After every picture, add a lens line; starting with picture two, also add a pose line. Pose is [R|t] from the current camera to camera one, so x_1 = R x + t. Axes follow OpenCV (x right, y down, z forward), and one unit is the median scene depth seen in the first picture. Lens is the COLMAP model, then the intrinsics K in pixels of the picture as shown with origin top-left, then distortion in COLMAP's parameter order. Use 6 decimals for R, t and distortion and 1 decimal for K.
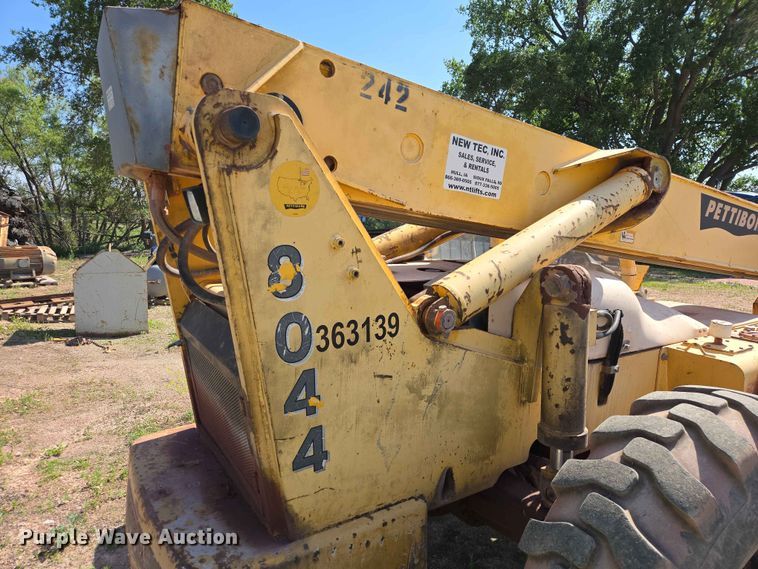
lens RADIAL K [[508.0, 0, 373.3], [0, 508.0, 284.6], [0, 0, 1]] dist [0.076573, -0.073158]
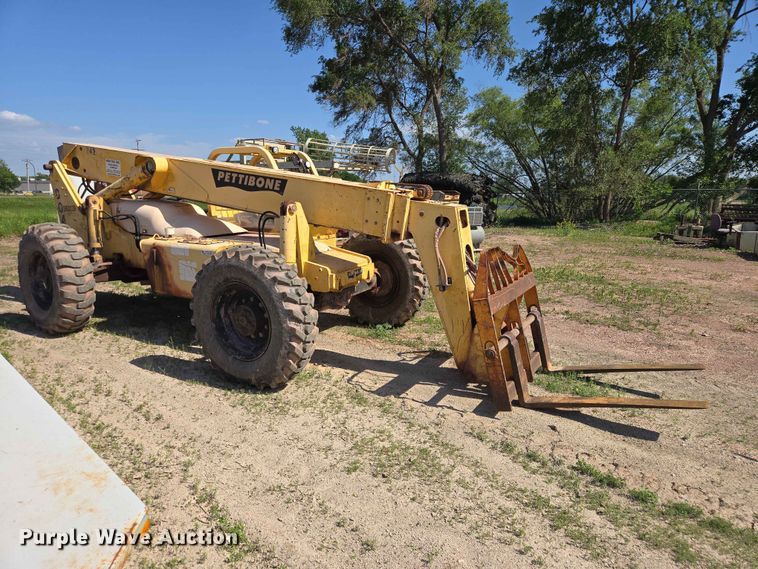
lens RADIAL K [[508.1, 0, 371.7], [0, 508.1, 286.3], [0, 0, 1]] dist [0.069984, -0.049882]
pose [[0.421622, 0.149882, -0.894299, 4.317813], [-0.115499, 0.987088, 0.110981, -0.036643], [0.899386, 0.056498, 0.433489, 1.178848]]
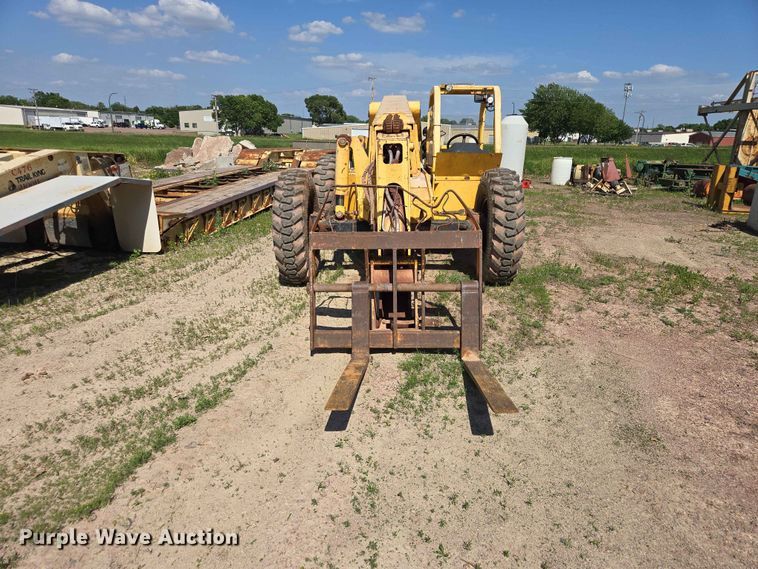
lens RADIAL K [[508.0, 0, 373.3], [0, 508.0, 284.6], [0, 0, 1]] dist [0.076573, -0.073158]
pose [[-0.595040, 0.196698, -0.779255, 4.134651], [-0.128473, 0.933841, 0.333820, -0.351088], [0.793361, 0.298750, -0.530402, 4.062940]]
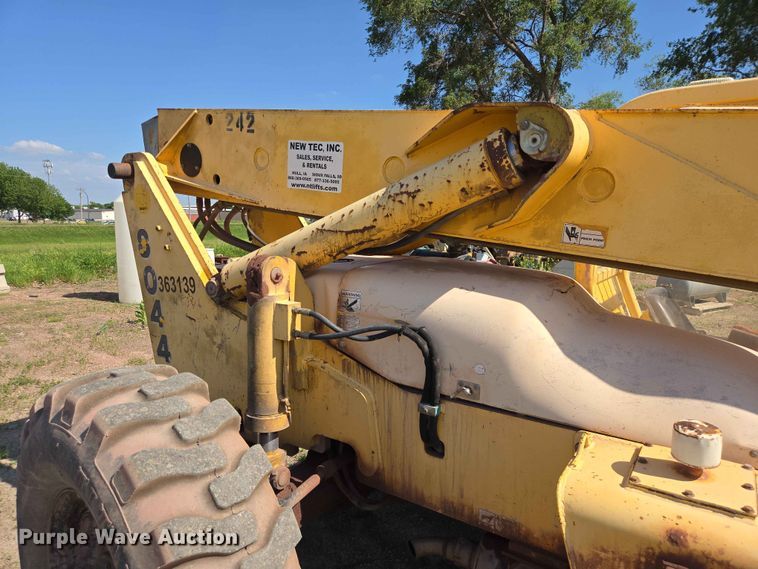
lens RADIAL K [[508.0, 0, 373.3], [0, 508.0, 284.6], [0, 0, 1]] dist [0.076573, -0.073158]
pose [[0.360484, 0.105751, -0.926751, 1.371940], [-0.109486, 0.991482, 0.070550, -0.073191], [0.926318, 0.076034, 0.368991, 0.788662]]
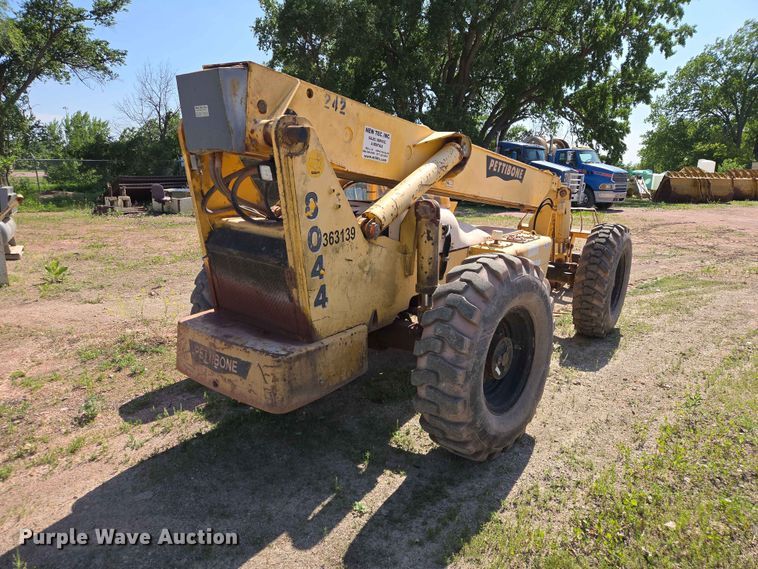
lens RADIAL K [[508.0, 0, 373.3], [0, 508.0, 284.6], [0, 0, 1]] dist [0.076573, -0.073158]
pose [[0.939200, -0.082386, 0.333341, -0.462080], [0.046180, 0.992277, 0.115129, 0.046075], [-0.340251, -0.092735, 0.935751, -0.721055]]
